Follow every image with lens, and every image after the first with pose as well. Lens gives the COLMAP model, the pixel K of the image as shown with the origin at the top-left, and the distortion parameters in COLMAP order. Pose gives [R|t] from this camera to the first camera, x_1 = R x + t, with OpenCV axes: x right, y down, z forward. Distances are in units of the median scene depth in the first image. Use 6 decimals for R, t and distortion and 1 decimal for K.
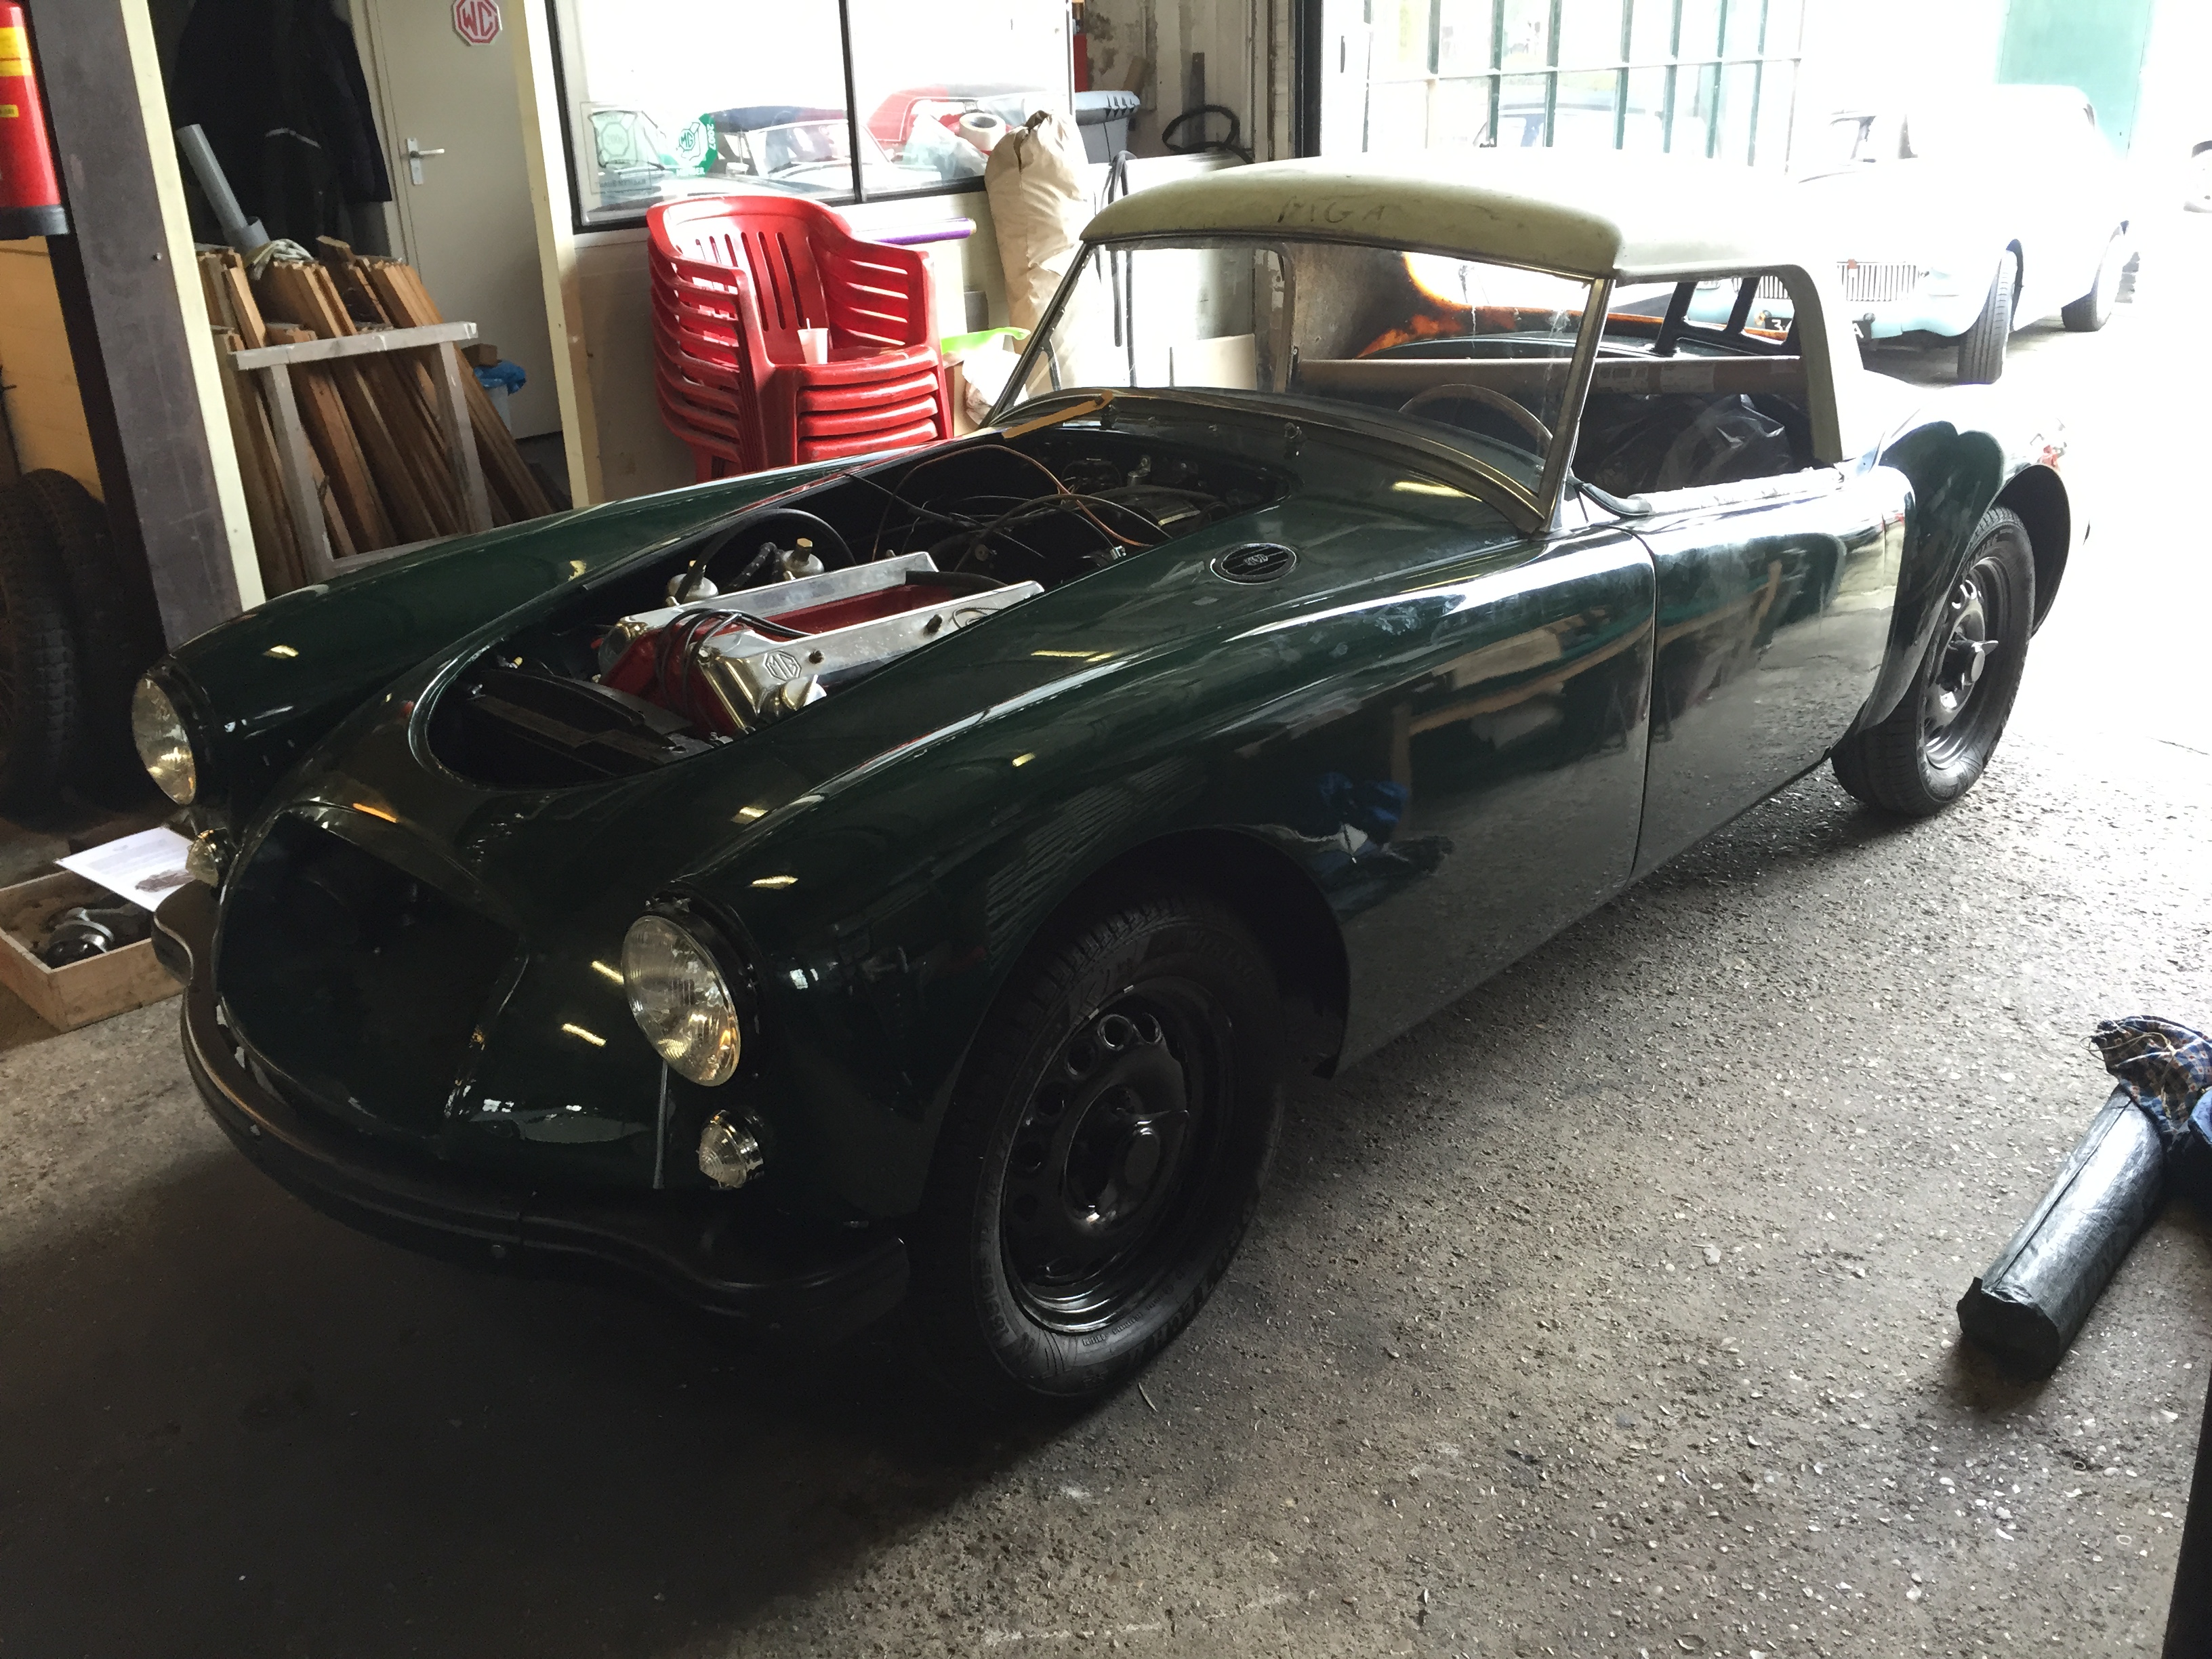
lens RADIAL K [[1877.4, 0, 1102.4], [0, 1877.4, 835.3], [0, 0, 1]] dist [0.039908, -0.050610]
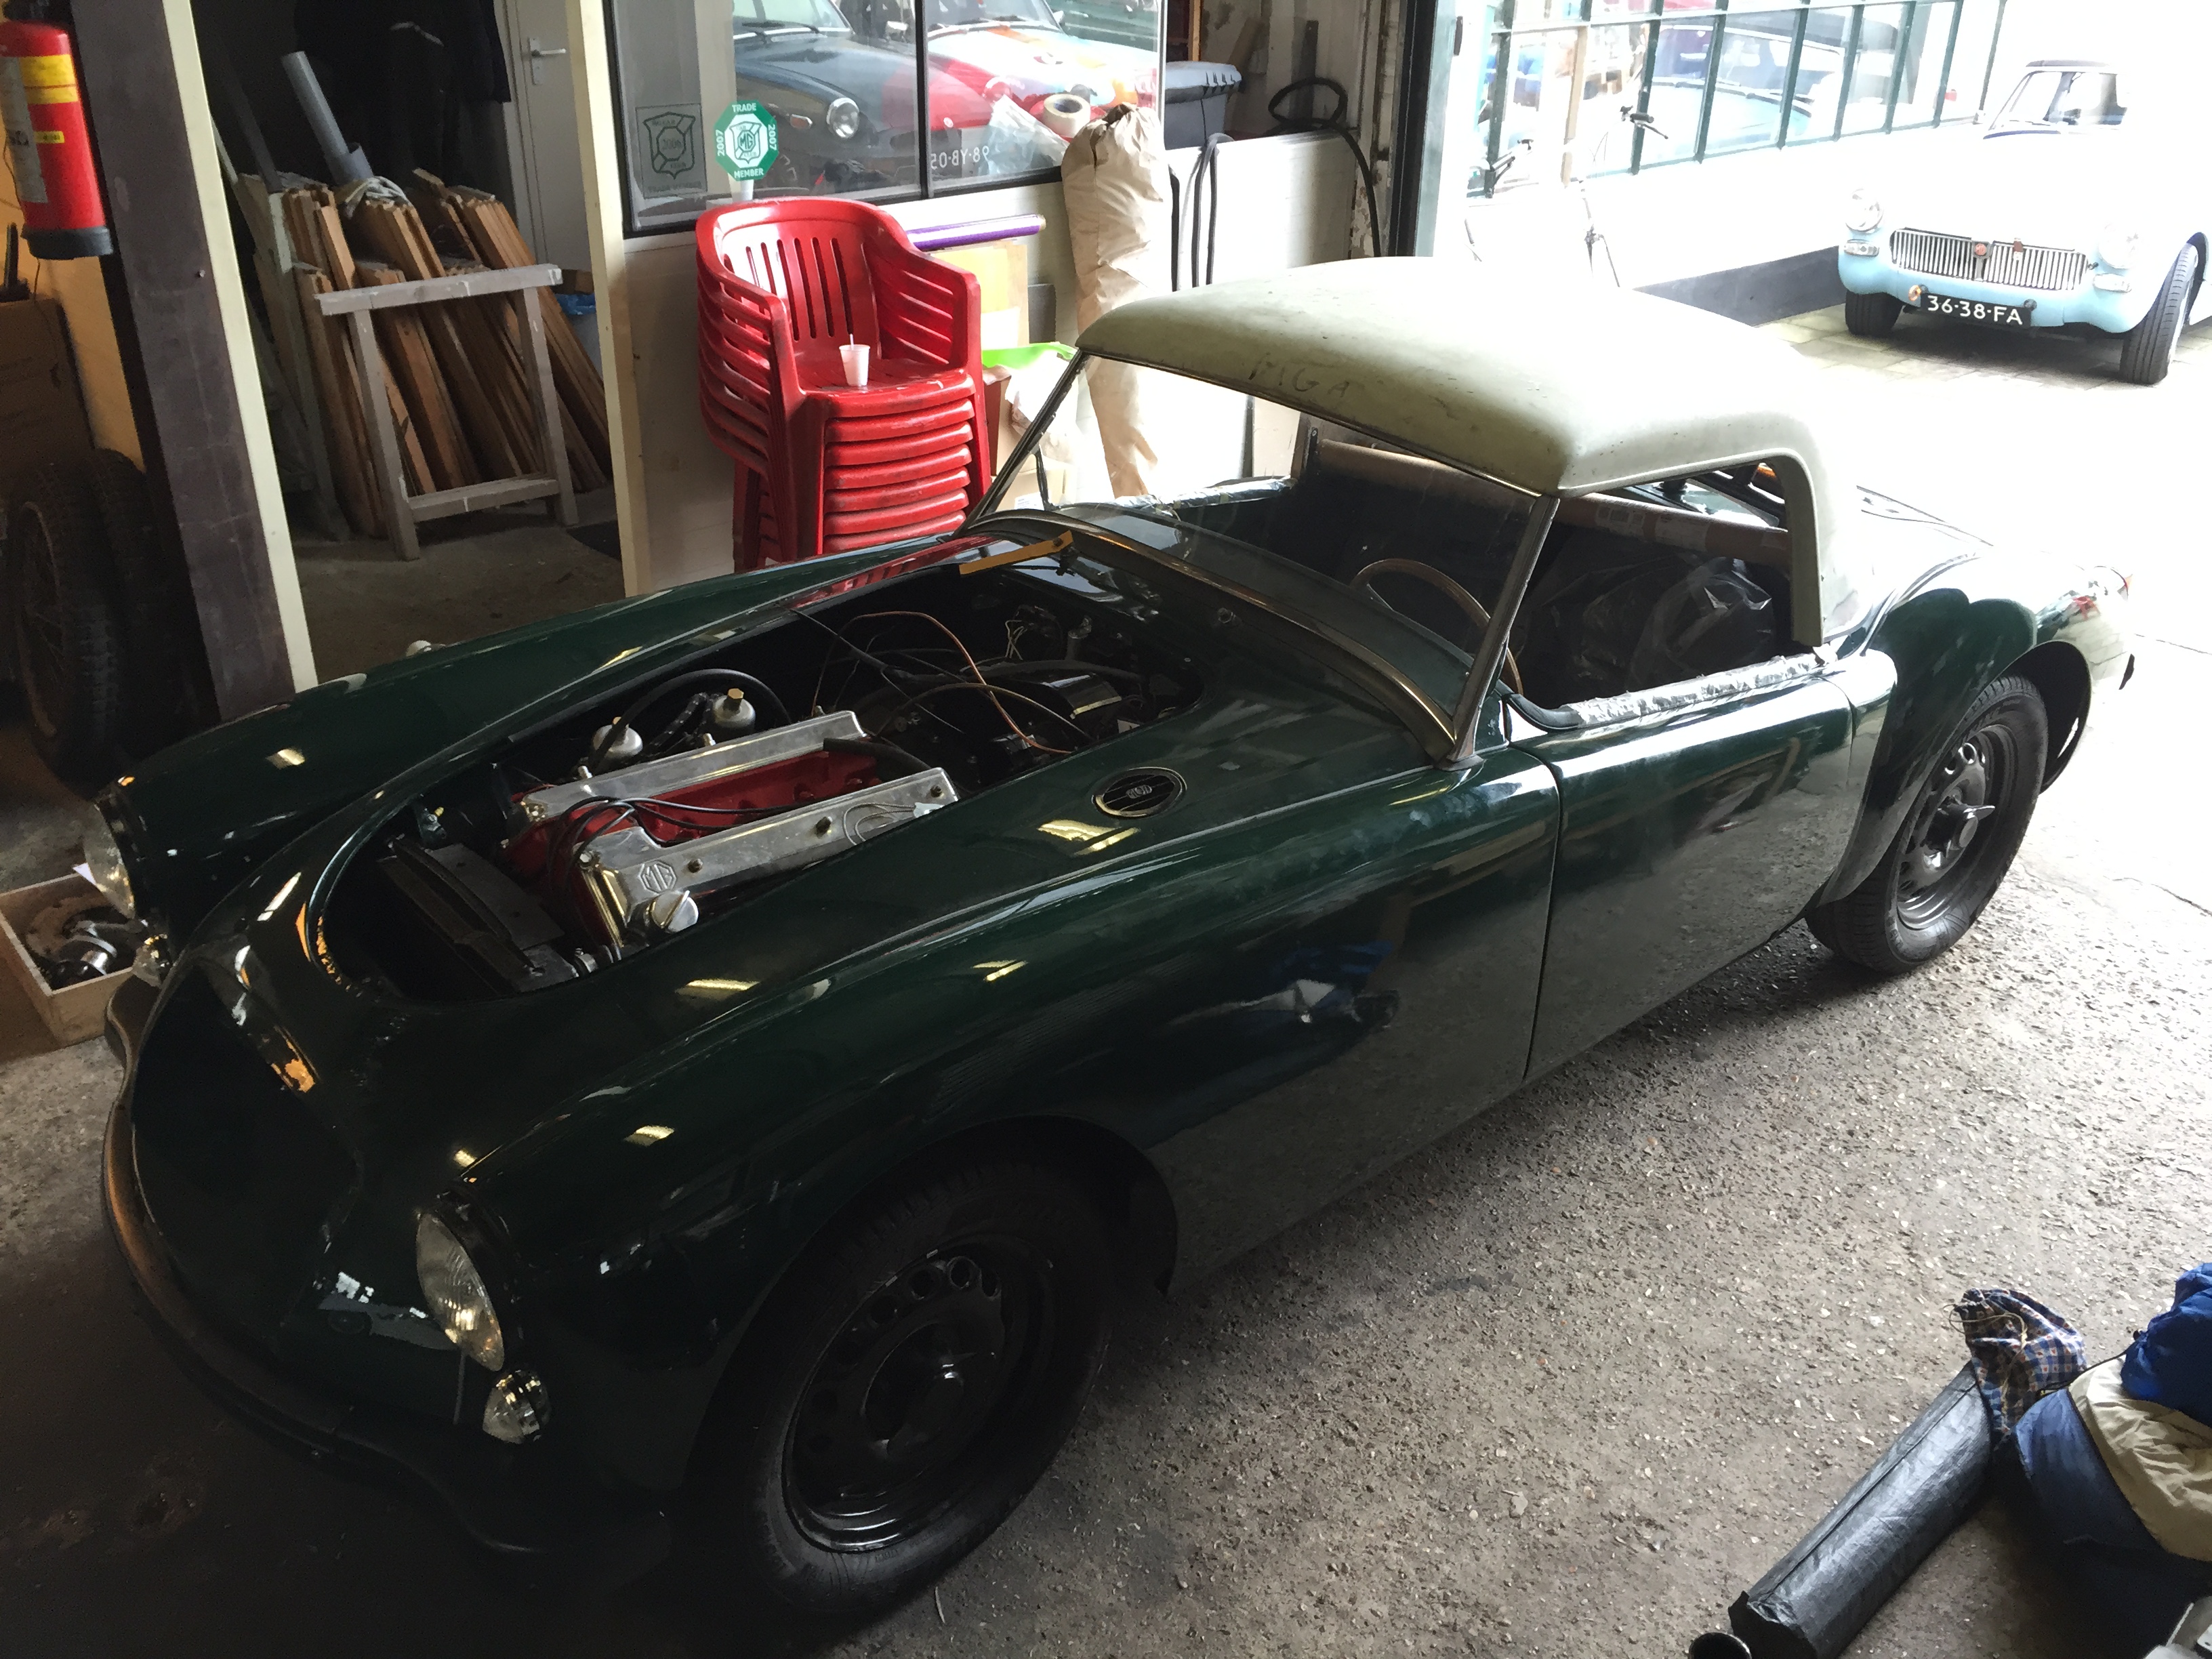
lens RADIAL K [[1877.4, 0, 1114.4], [0, 1877.4, 825.1], [0, 0, 1]] dist [0.039908, -0.050610]
pose [[0.992956, 0.091714, -0.075008, 0.107094], [-0.084115, 0.991540, 0.098863, -0.166907], [0.083440, -0.091857, 0.992270, -0.005748]]
